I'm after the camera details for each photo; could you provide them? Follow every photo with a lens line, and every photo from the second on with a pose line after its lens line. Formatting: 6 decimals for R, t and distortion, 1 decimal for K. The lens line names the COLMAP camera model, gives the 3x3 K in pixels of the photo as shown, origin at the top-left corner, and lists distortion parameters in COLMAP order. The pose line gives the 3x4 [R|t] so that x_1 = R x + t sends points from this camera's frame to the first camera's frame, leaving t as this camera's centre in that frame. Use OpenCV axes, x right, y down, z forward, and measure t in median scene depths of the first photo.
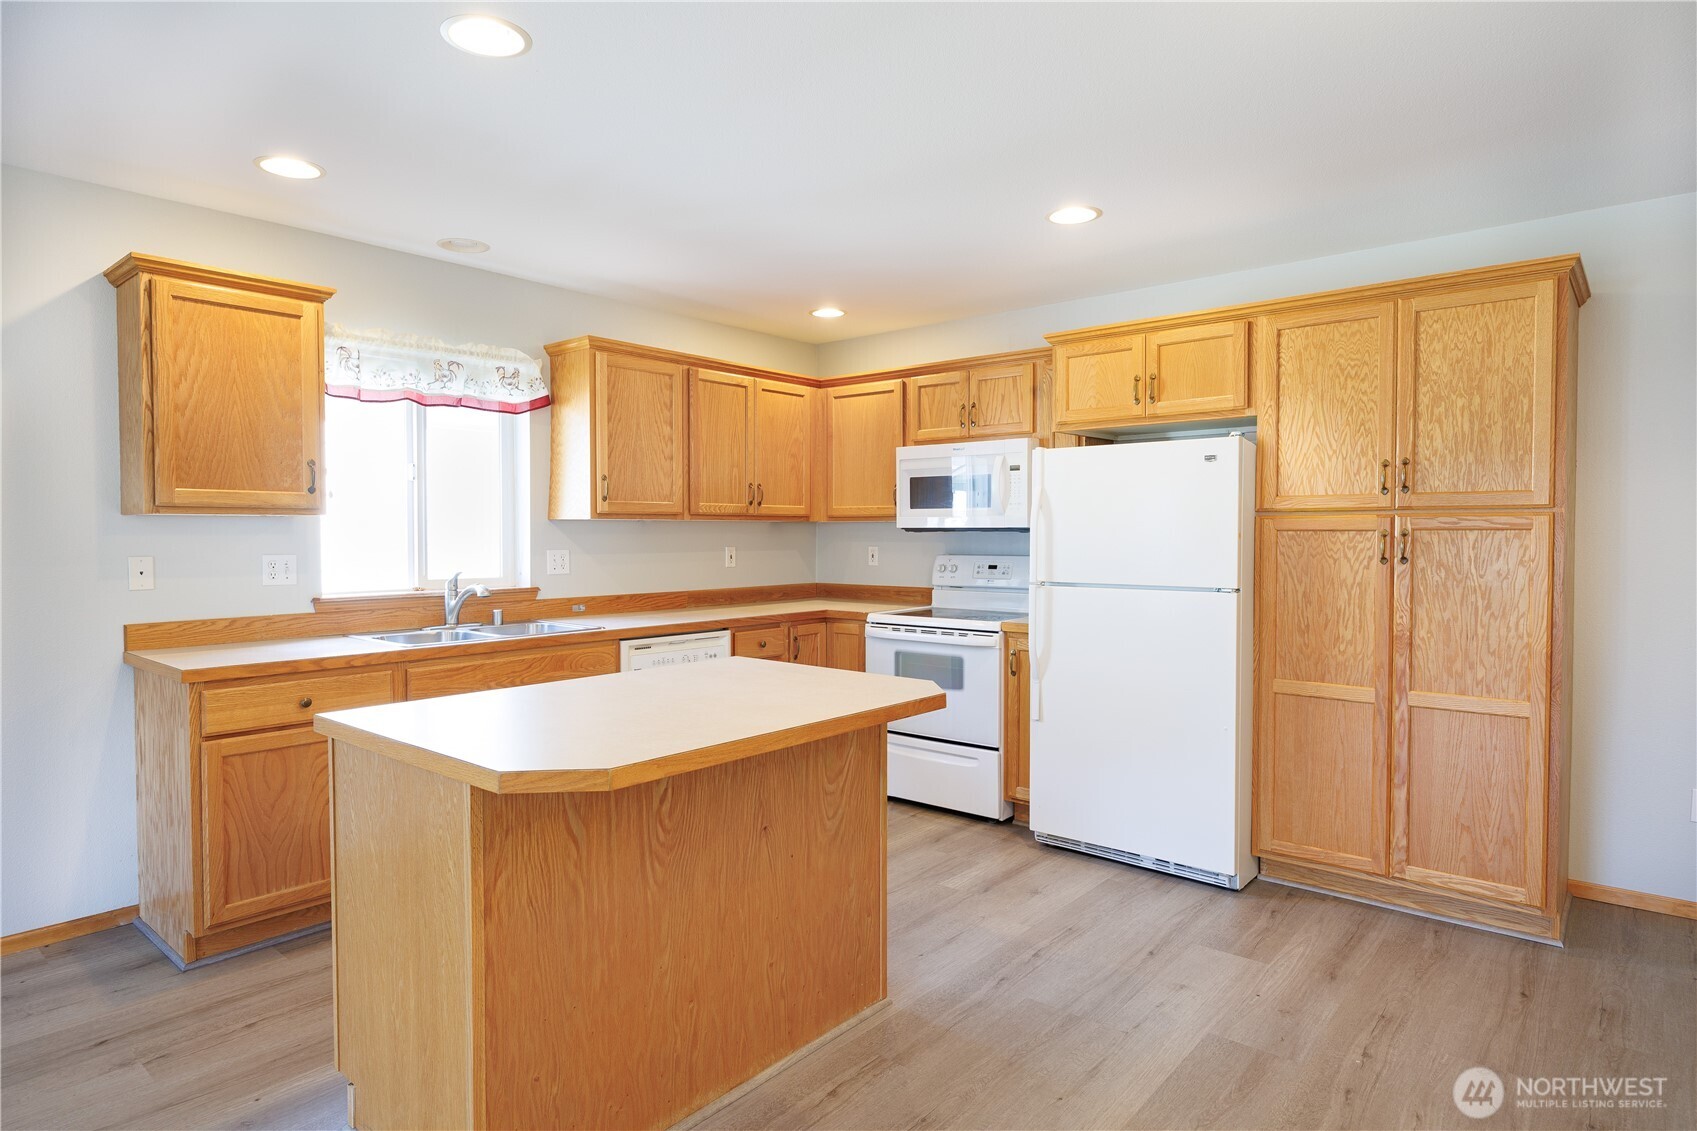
lens RADIAL K [[943.8, 0, 844.1], [0, 943.8, 558.3], [0, 0, 1]] dist [-0.000520, -0.003966]
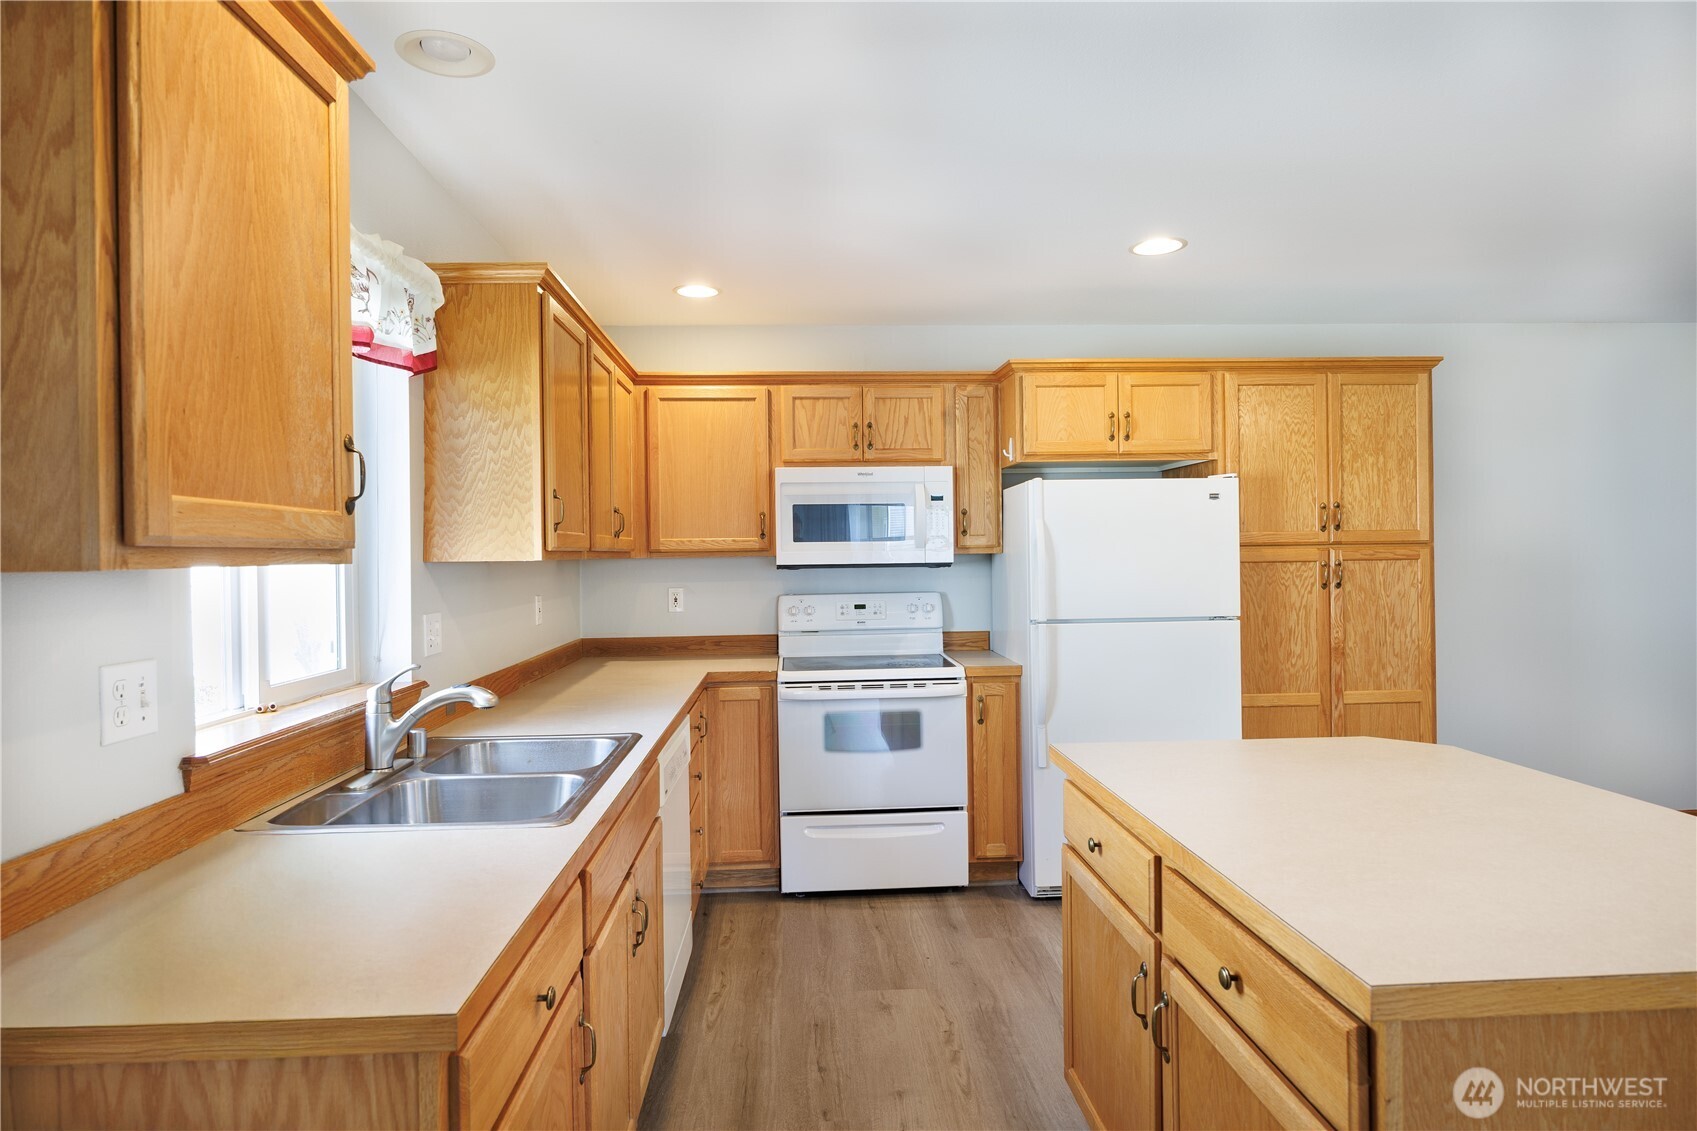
lens RADIAL K [[943.8, 0, 833.4], [0, 943.8, 558.1], [0, 0, 1]] dist [-0.000520, -0.003966]
pose [[0.729943, -0.013288, 0.683379, -0.671222], [0.032999, 0.999330, -0.015816, -0.033273], [-0.682711, 0.034096, 0.729892, 0.514012]]
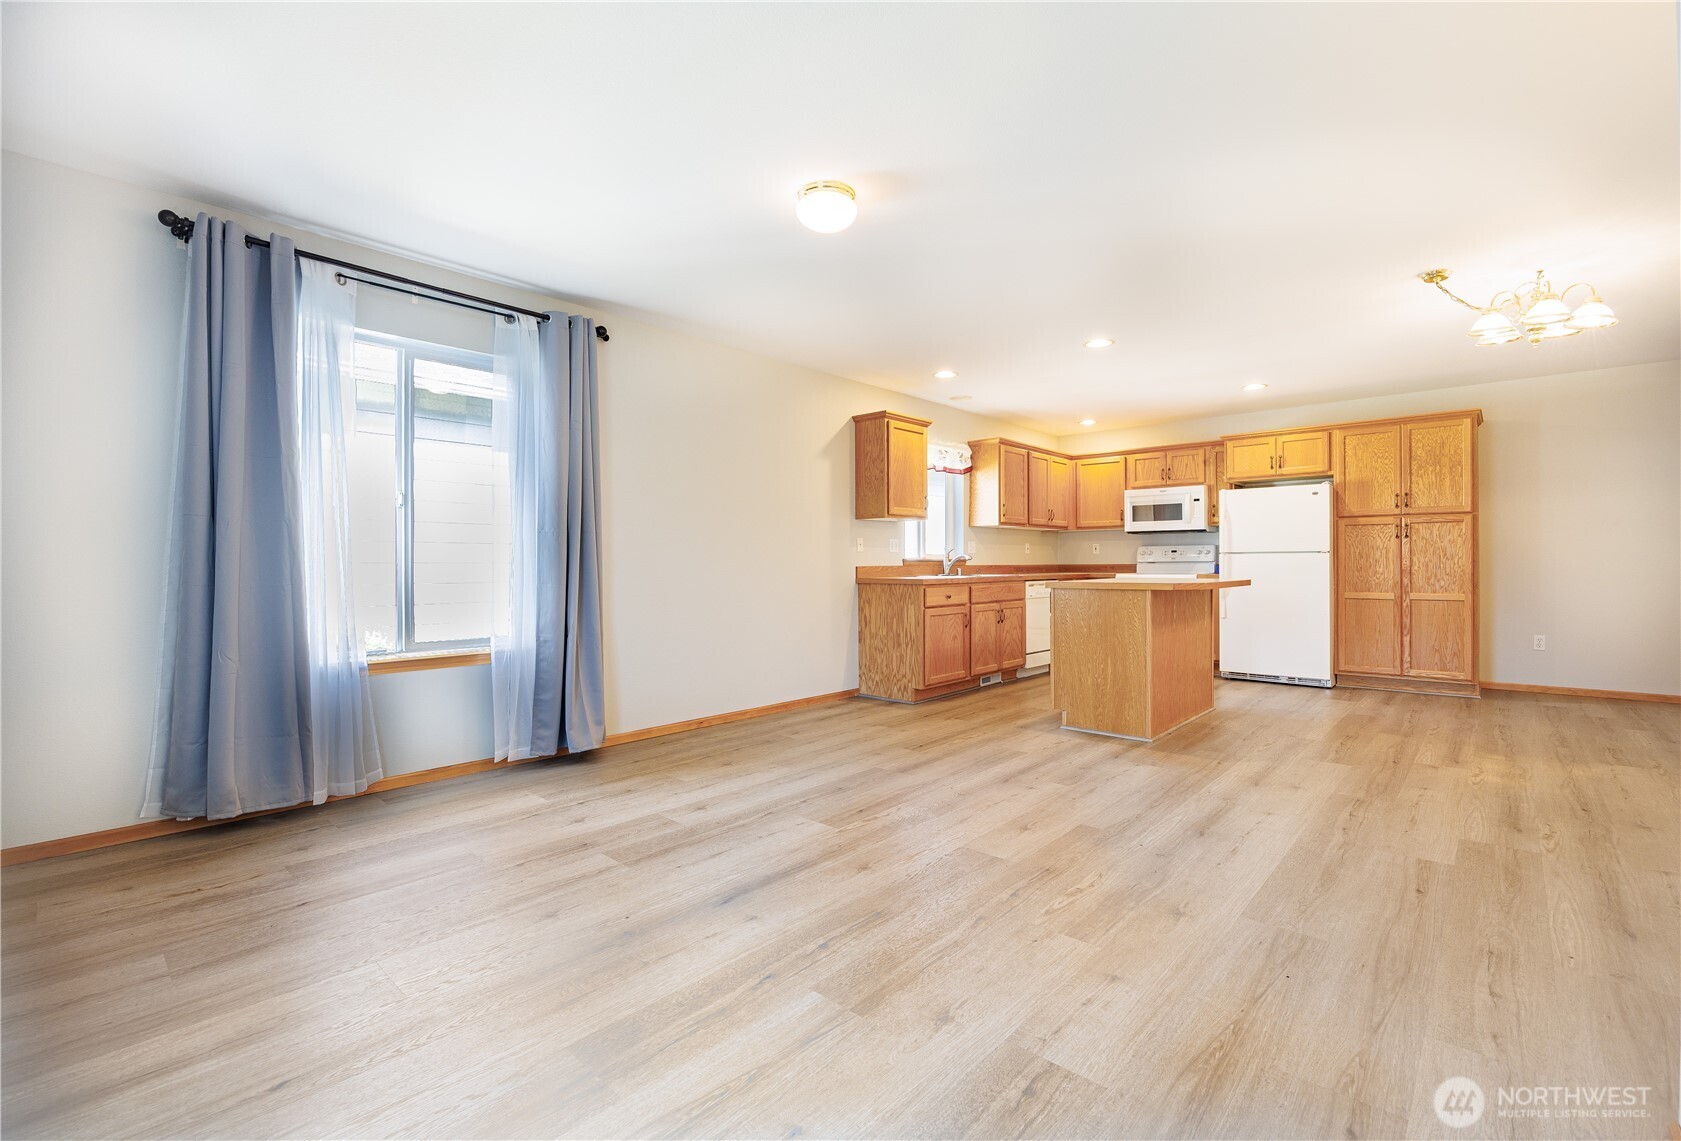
lens RADIAL K [[739.2, 0, 854.2], [0, 739.2, 565.8], [0, 0, 1]] dist [-0.014121, 0.001434]
pose [[0.999852, -0.004524, -0.016628, -0.682206], [0.004120, 0.999698, -0.024233, 0.104474], [0.016733, 0.024161, 0.999568, -0.764554]]
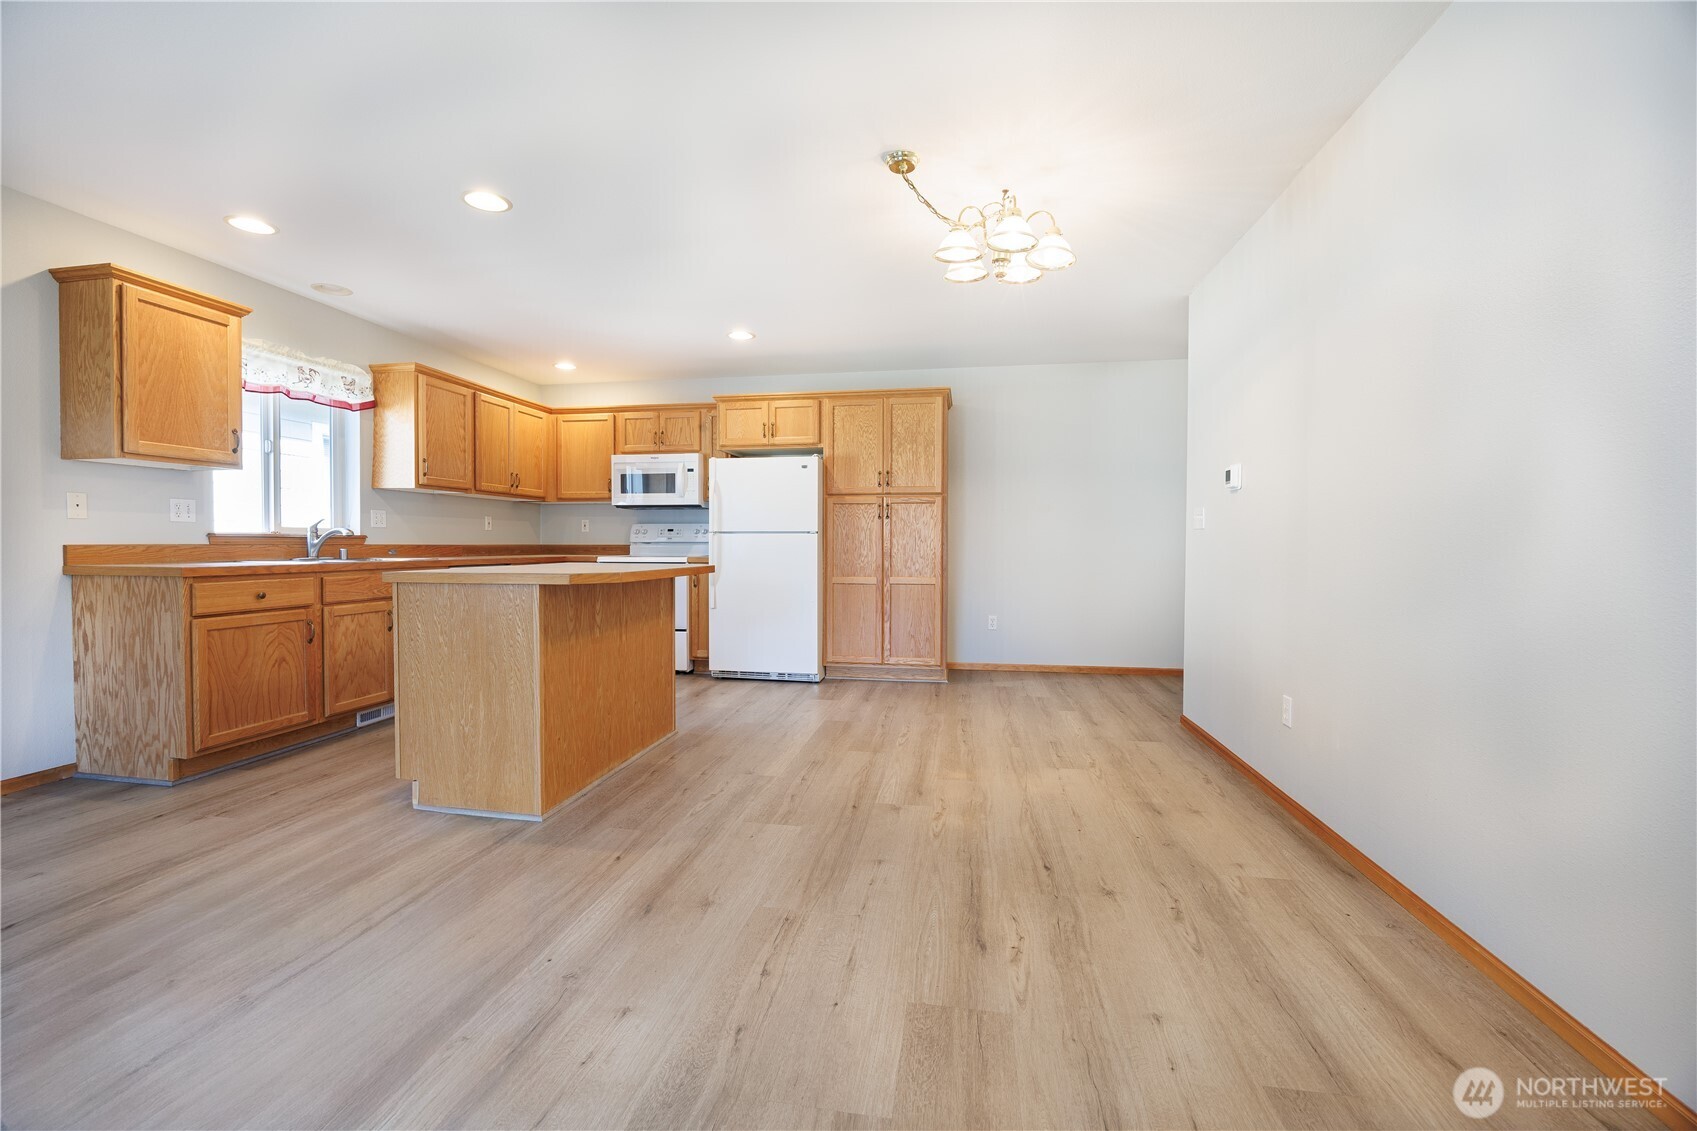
lens RADIAL K [[697.4, 0, 838.9], [0, 697.4, 560.5], [0, 0, 1]] dist [-0.012216, -0.000017]
pose [[0.863317, -0.008387, 0.504592, -0.298888], [0.010022, 0.999950, -0.000527, 0.095125], [-0.504562, 0.005512, 0.863358, -0.315898]]
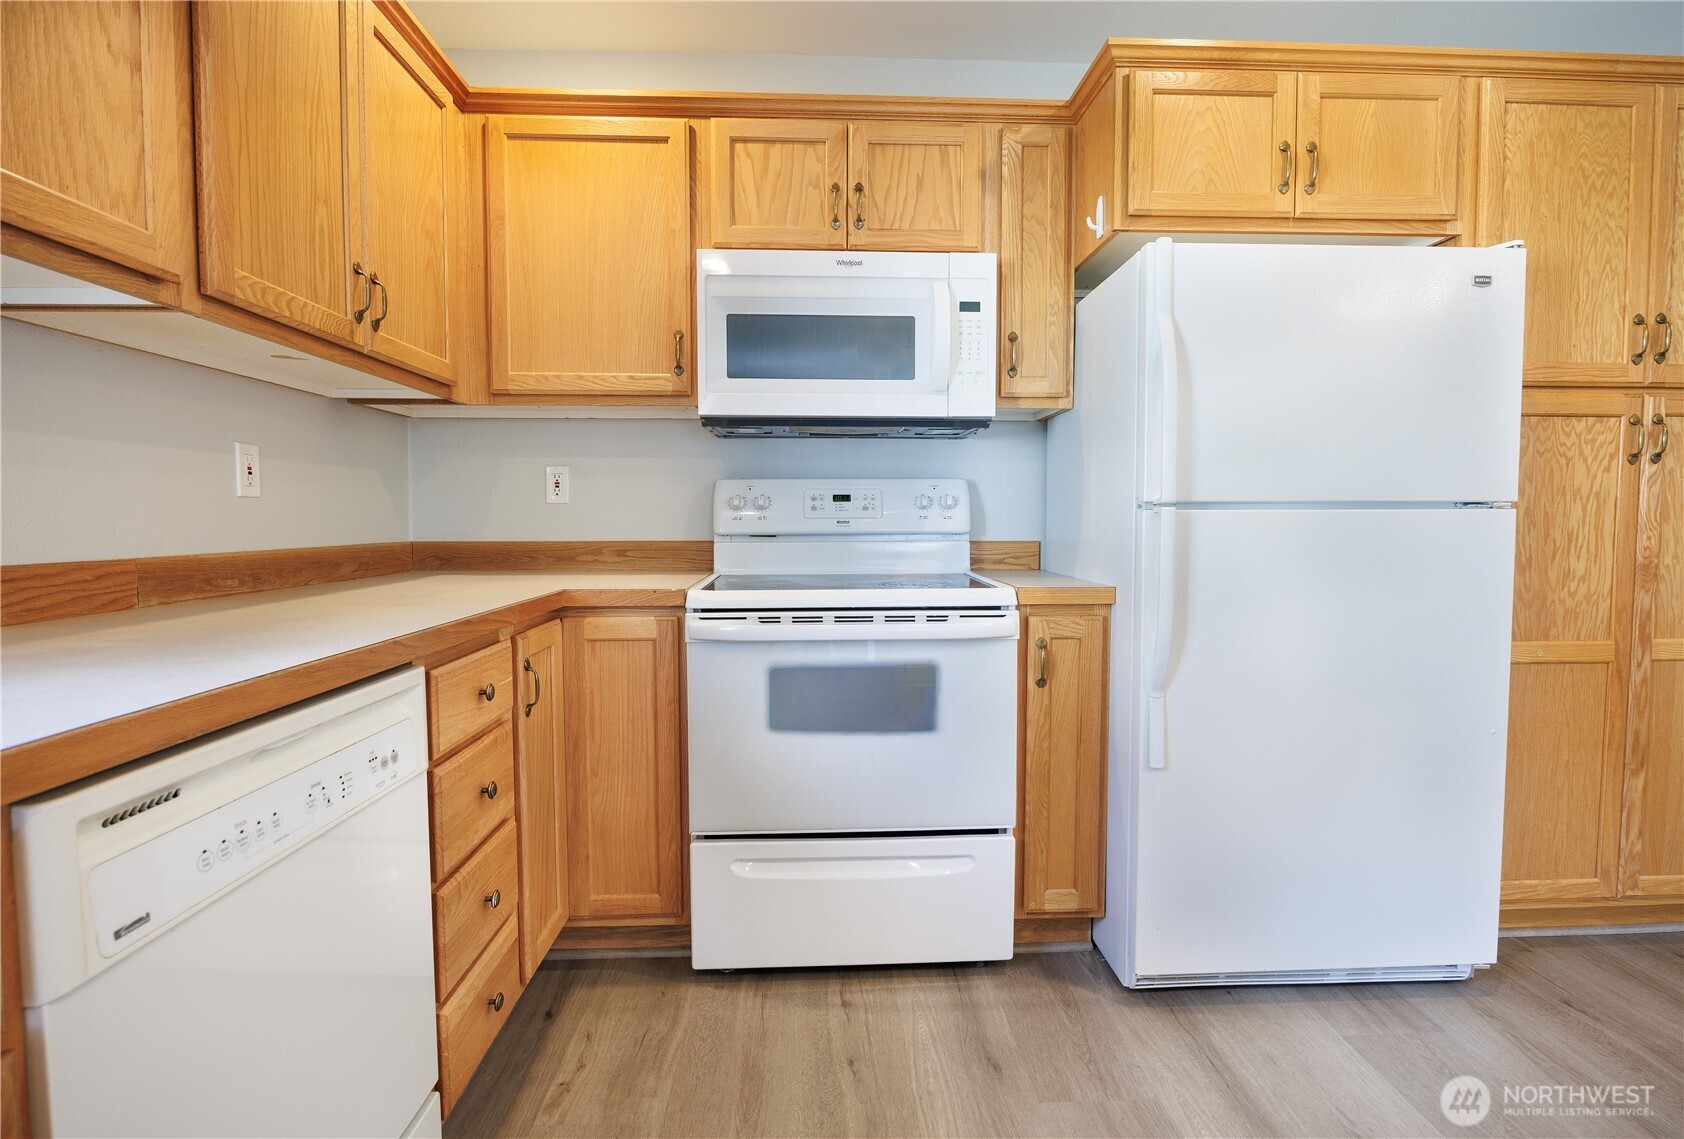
lens RADIAL K [[818.1, 0, 840.1], [0, 818.1, 560.8], [0, 0, 1]] dist [-0.016933, 0.002194]
pose [[0.735045, -0.035666, 0.677079, -0.256970], [0.019088, 0.999308, 0.031917, 0.044981], [-0.677749, -0.010536, 0.735218, 0.902019]]
